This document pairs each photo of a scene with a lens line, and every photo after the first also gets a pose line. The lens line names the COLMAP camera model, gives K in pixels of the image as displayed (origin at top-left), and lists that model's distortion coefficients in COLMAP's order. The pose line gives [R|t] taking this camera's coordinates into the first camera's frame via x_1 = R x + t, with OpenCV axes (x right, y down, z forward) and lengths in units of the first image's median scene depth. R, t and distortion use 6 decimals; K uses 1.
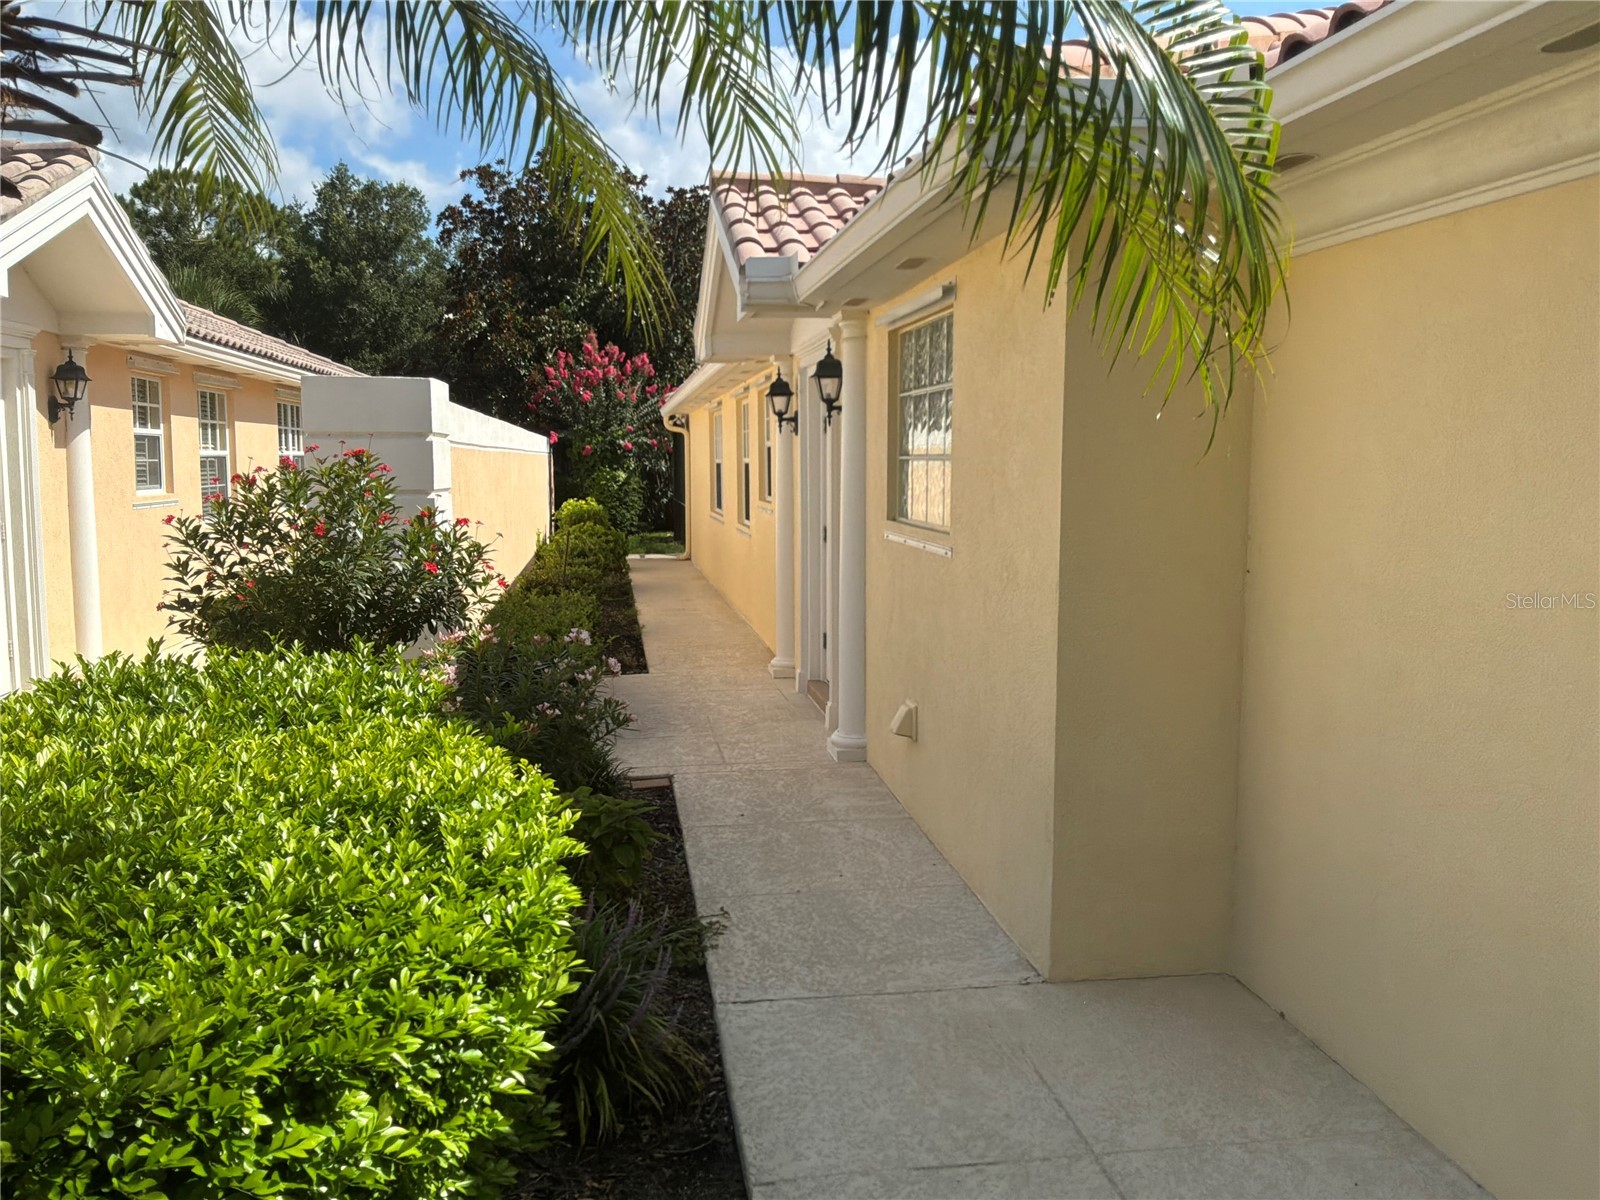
lens RADIAL K [[1322.7, 0, 799.2], [0, 1322.7, 598.7], [0, 0, 1]] dist [0.101136, -0.193933]
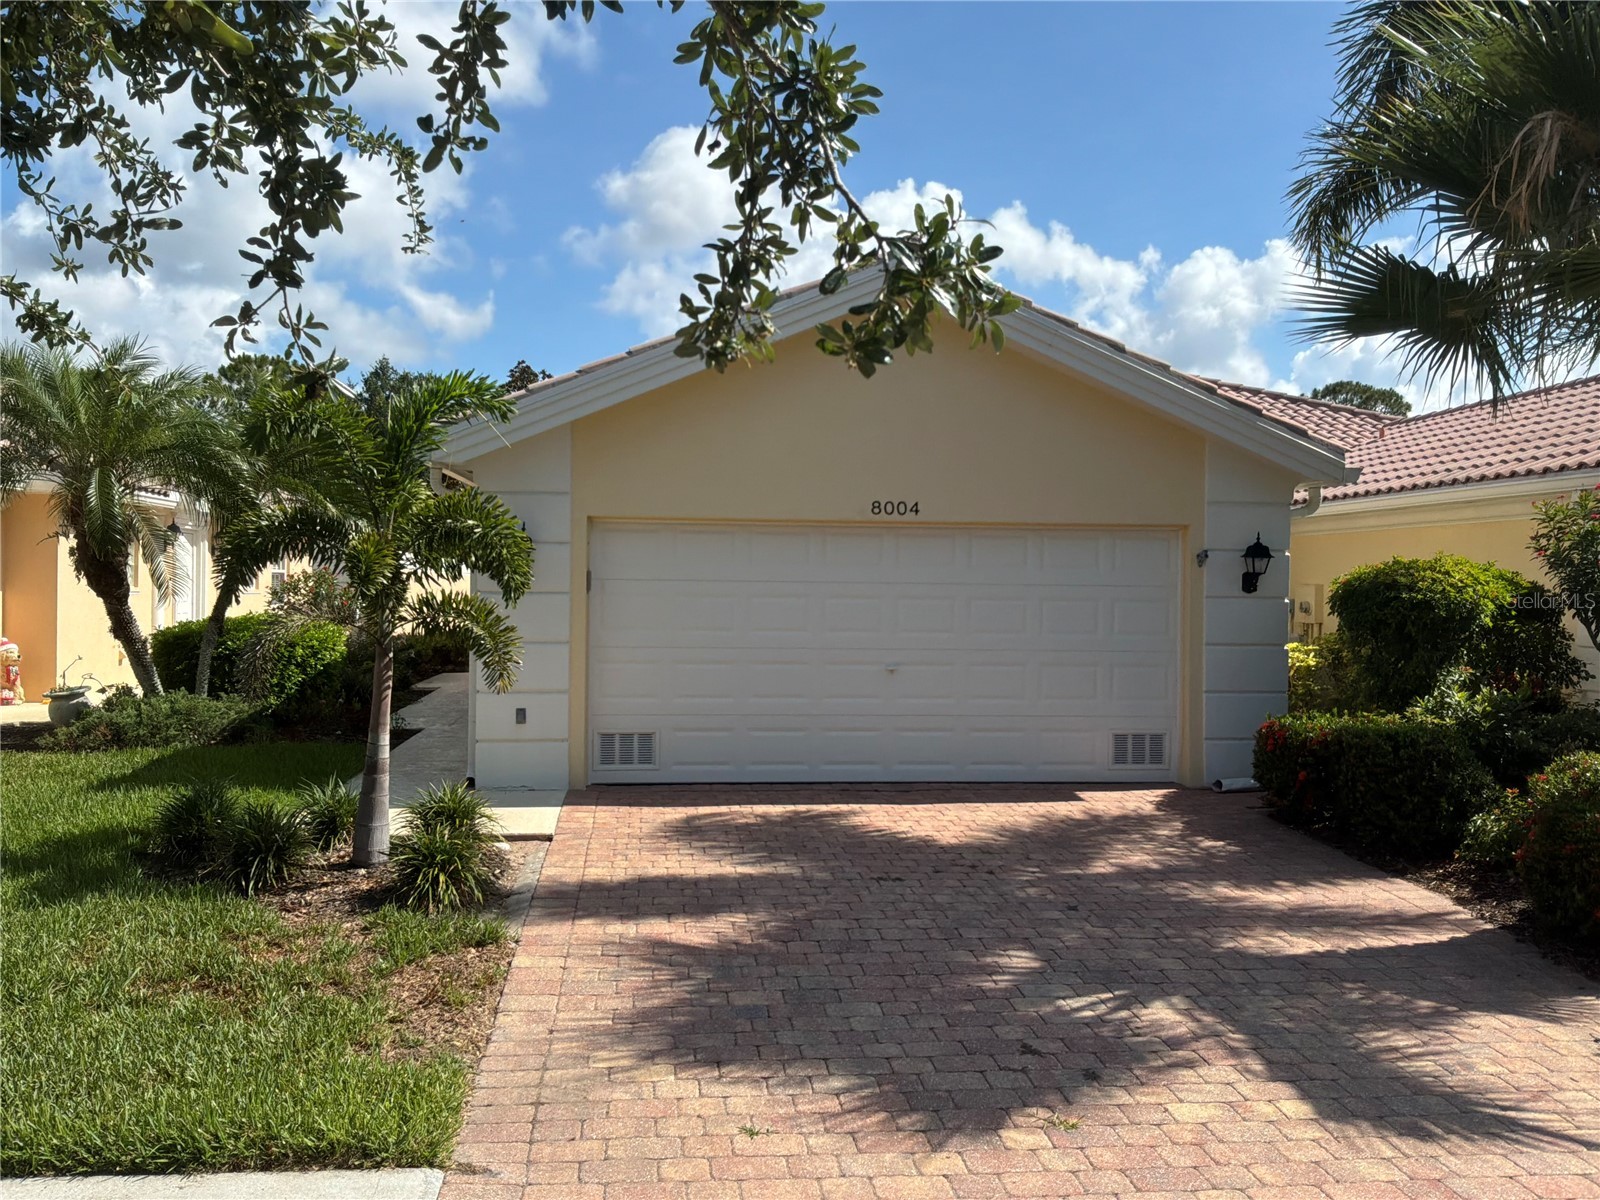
lens RADIAL K [[1322.7, 0, 800.9], [0, 1322.7, 599.5], [0, 0, 1]] dist [0.101136, -0.193933]
pose [[0.999383, 0.015899, -0.031318, 0.107048], [-0.019000, 0.994669, -0.101358, 0.031875], [0.029540, 0.101891, 0.994357, -0.252632]]
